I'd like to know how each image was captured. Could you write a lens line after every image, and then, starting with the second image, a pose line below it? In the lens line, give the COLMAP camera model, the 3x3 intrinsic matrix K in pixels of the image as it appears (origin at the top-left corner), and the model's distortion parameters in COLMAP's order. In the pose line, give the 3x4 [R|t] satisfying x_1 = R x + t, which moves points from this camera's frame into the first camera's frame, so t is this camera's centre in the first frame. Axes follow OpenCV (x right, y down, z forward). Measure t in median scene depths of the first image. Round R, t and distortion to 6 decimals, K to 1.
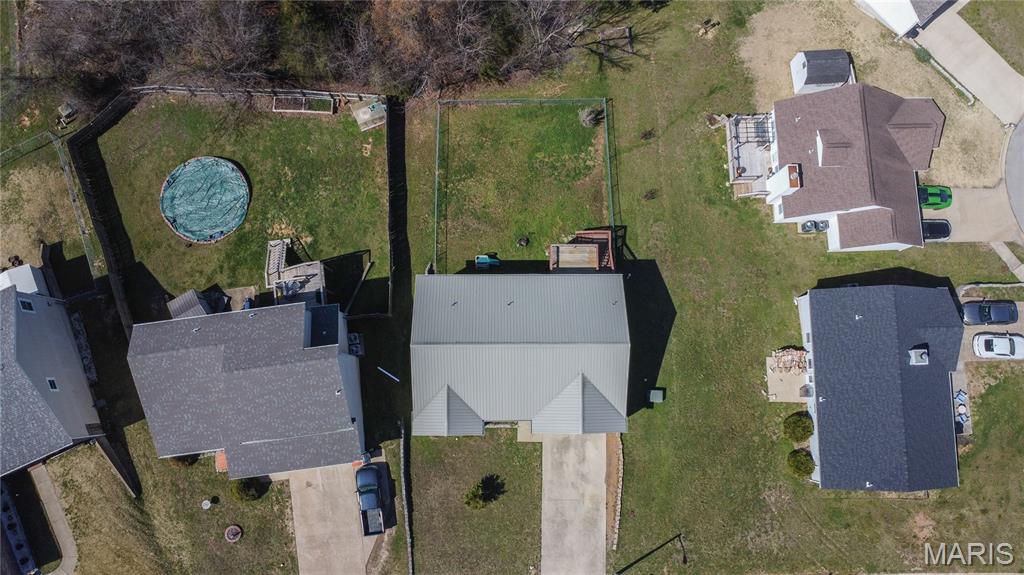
lens RADIAL K [[739.3, 0, 509.6], [0, 739.3, 282.9], [0, 0, 1]] dist [-0.024969, -0.014586]
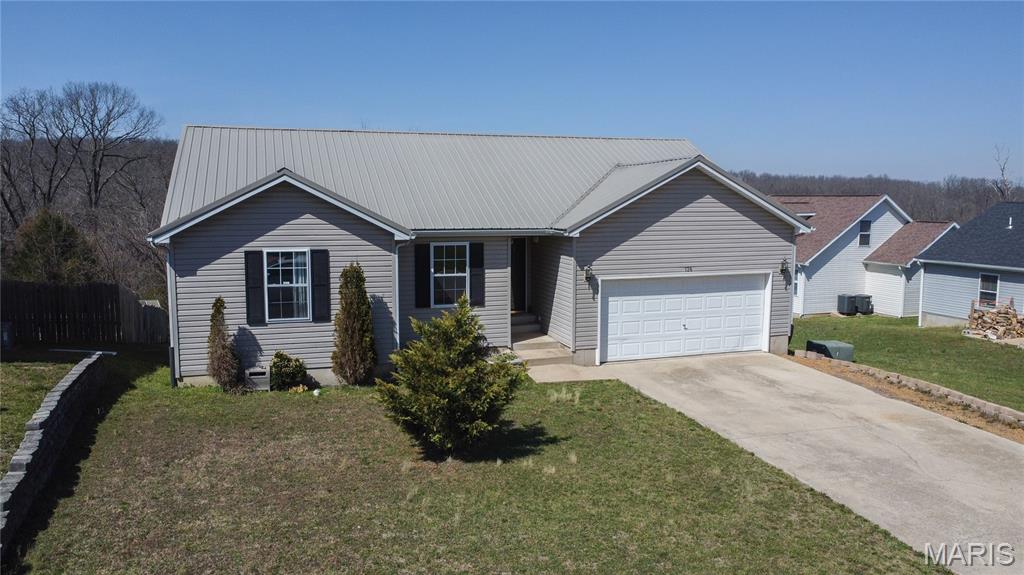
lens RADIAL K [[739.3, 0, 509.6], [0, 739.3, 282.9], [0, 0, 1]] dist [-0.024969, -0.014586]
pose [[0.952463, -0.041942, 0.301753, -0.083478], [0.302344, 0.251861, -0.919323, 0.462781], [-0.037441, 0.966854, 0.252569, 0.892066]]
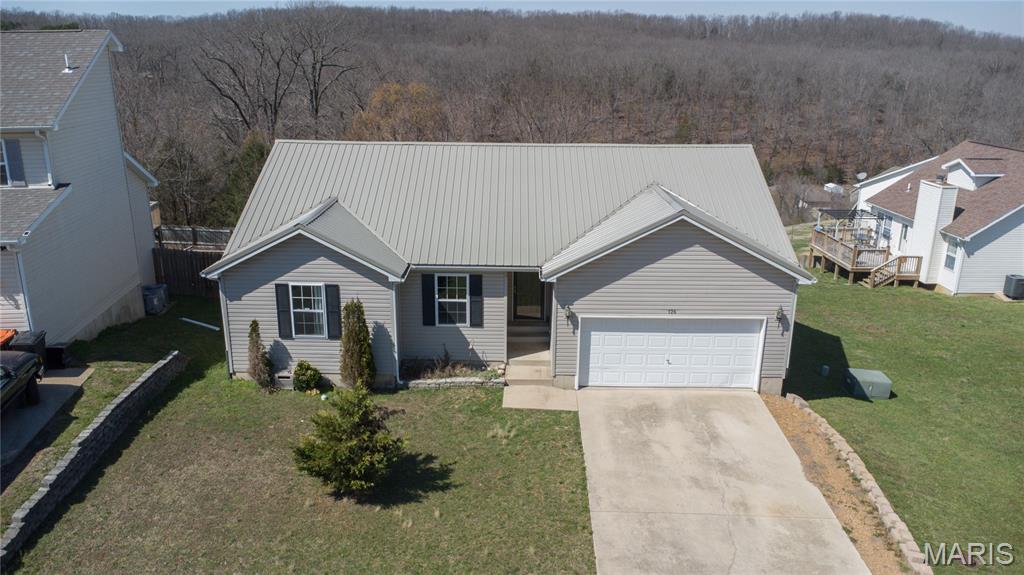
lens RADIAL K [[738.8, 0, 508.3], [0, 738.8, 284.8], [0, 0, 1]] dist [0.011173, -0.005952]
pose [[0.999775, 0.005304, -0.020542, 0.019736], [-0.020847, 0.425451, -0.904741, 0.493532], [0.003941, 0.904966, 0.425465, 0.808052]]
